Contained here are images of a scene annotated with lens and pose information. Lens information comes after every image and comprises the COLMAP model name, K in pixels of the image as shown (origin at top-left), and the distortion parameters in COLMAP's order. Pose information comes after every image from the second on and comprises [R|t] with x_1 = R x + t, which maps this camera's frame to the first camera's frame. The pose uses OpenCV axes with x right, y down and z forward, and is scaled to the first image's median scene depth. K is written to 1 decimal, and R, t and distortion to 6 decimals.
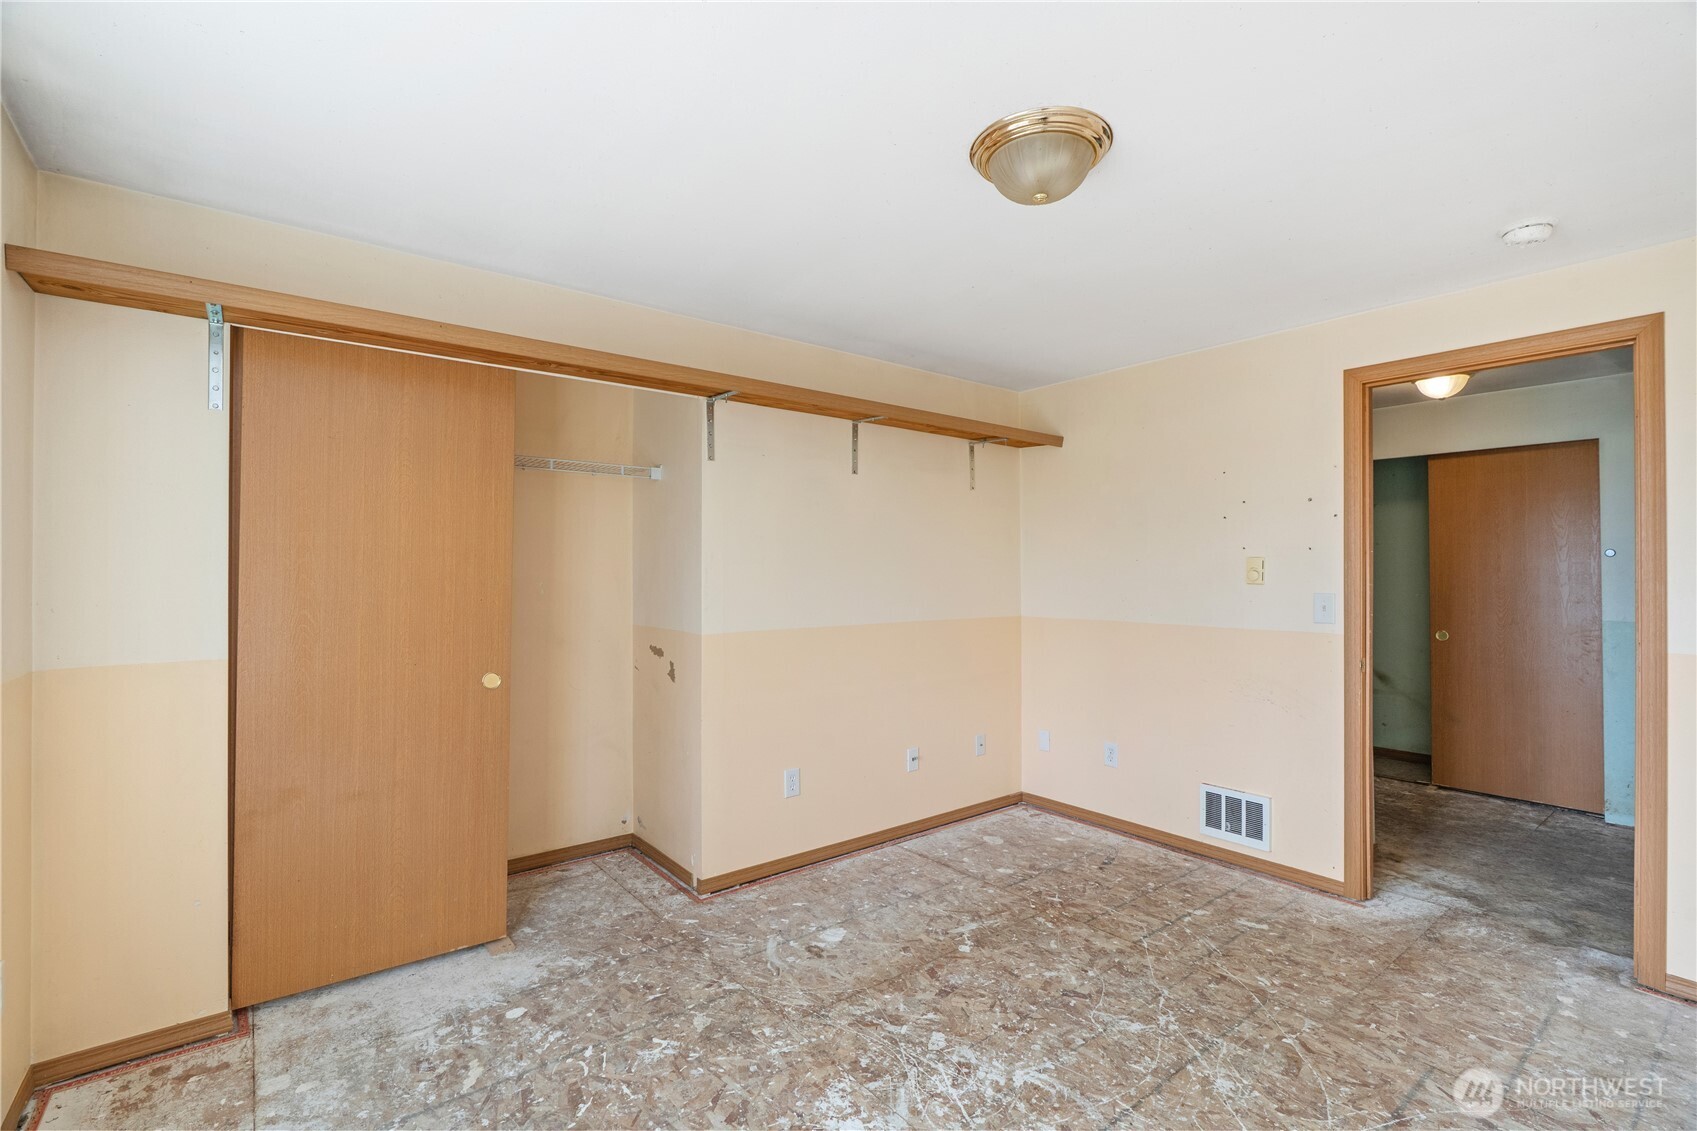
lens RADIAL K [[763.0, 0, 846.9], [0, 763.0, 564.7], [0, 0, 1]] dist [-0.008149, 0.003131]
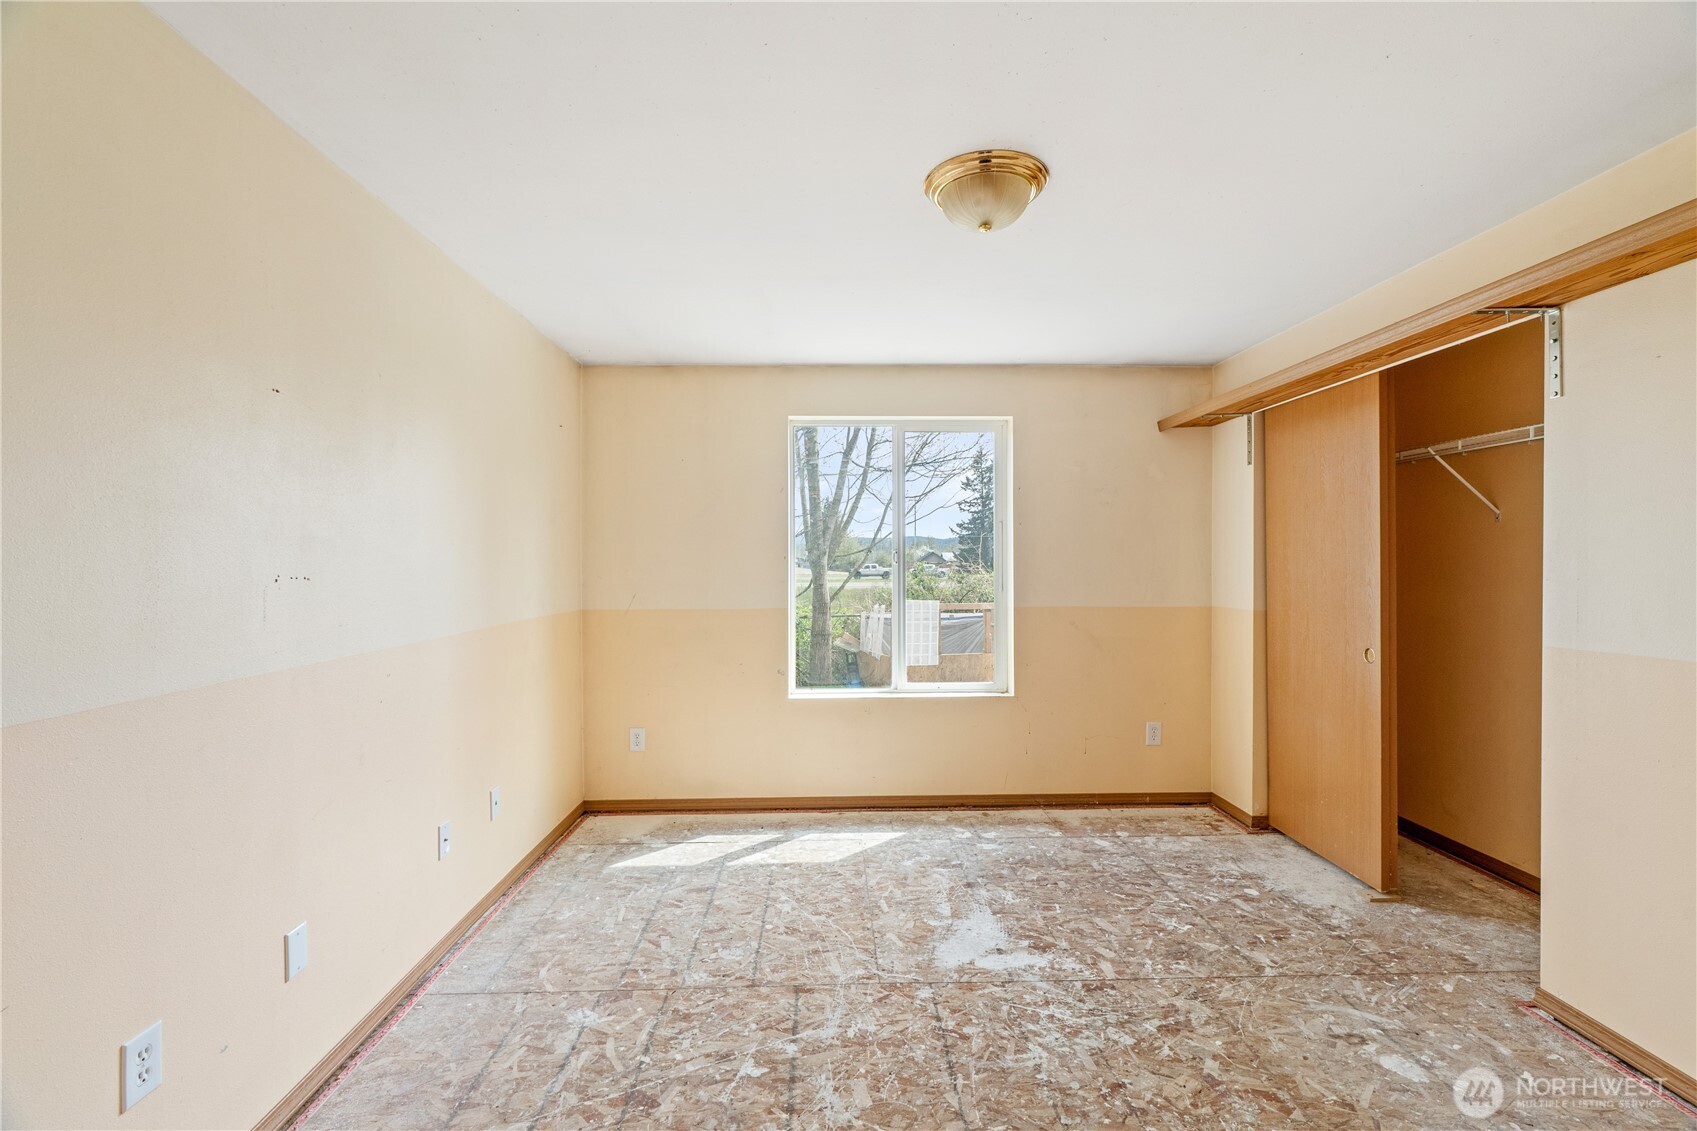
lens RADIAL K [[763.0, 0, 852.3], [0, 763.0, 565.5], [0, 0, 1]] dist [-0.008149, 0.003131]
pose [[-0.588703, 0.007346, -0.808316, 1.065342], [0.010885, 0.999940, 0.001160, 0.009496], [0.808276, -0.008116, -0.588748, 1.244670]]
